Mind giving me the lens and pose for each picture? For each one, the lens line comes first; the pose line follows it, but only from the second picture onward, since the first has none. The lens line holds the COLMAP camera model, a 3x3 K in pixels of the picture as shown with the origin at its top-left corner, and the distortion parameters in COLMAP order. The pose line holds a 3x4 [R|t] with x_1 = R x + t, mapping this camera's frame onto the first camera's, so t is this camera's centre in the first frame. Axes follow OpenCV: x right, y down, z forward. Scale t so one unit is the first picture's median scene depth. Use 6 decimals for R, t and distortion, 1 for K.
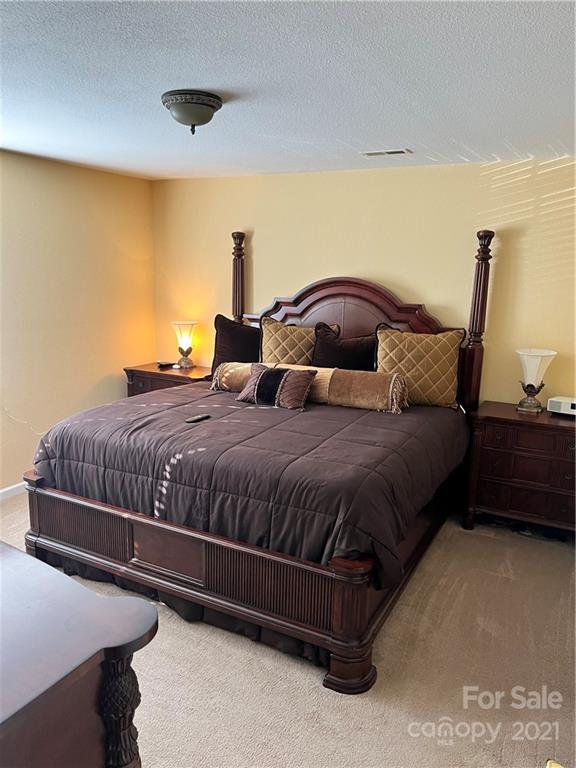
lens RADIAL K [[584.6, 0, 289.0], [0, 584.6, 385.7], [0, 0, 1]] dist [0.061202, -0.088870]
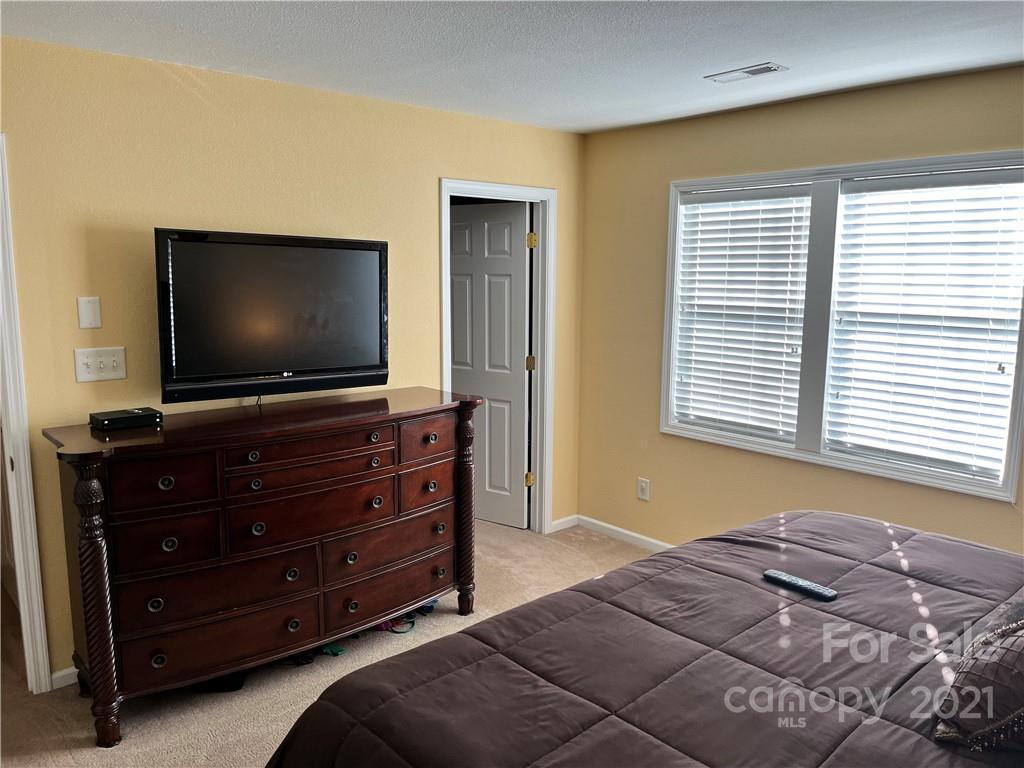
lens RADIAL K [[779.4, 0, 516.7], [0, 779.4, 382.3], [0, 0, 1]] dist [0.061202, -0.088870]
pose [[-0.353292, 0.111587, -0.928834, 0.443390], [-0.206662, 0.959023, 0.193820, -0.157557], [0.912401, 0.260430, -0.315754, 0.915797]]
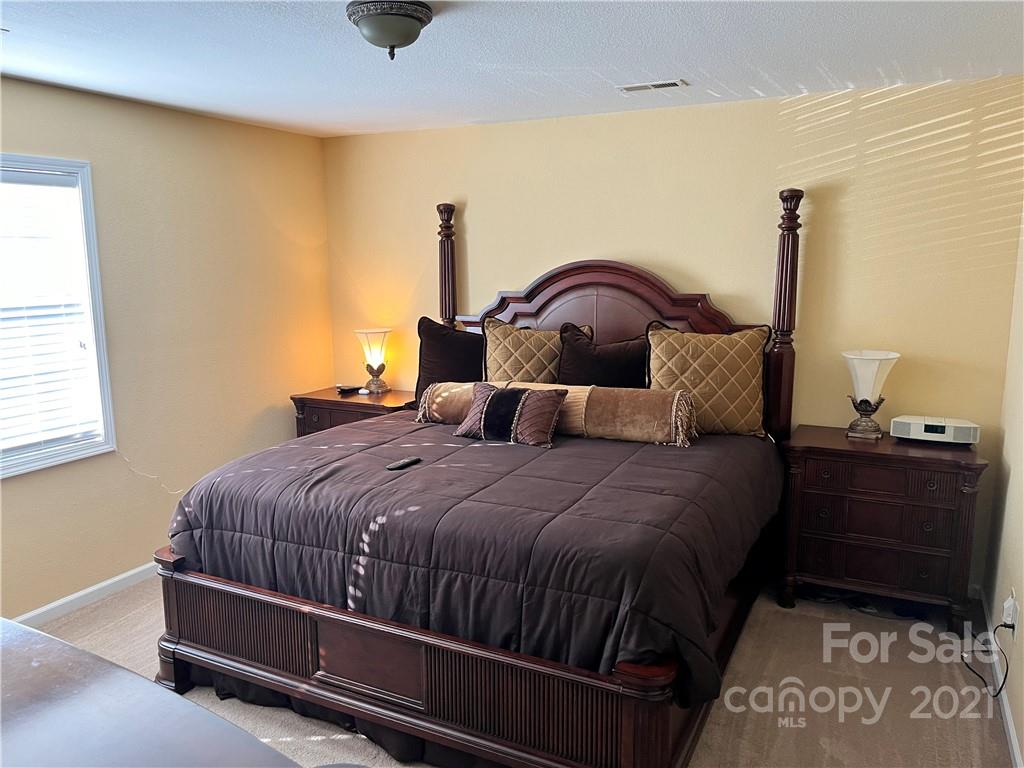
lens RADIAL K [[779.4, 0, 516.7], [0, 779.4, 382.3], [0, 0, 1]] dist [0.061202, -0.088870]
pose [[0.999306, -0.032559, 0.018099, -0.032486], [0.033253, 0.998669, -0.039431, 0.000268], [-0.016791, 0.040006, 0.999058, 0.055987]]
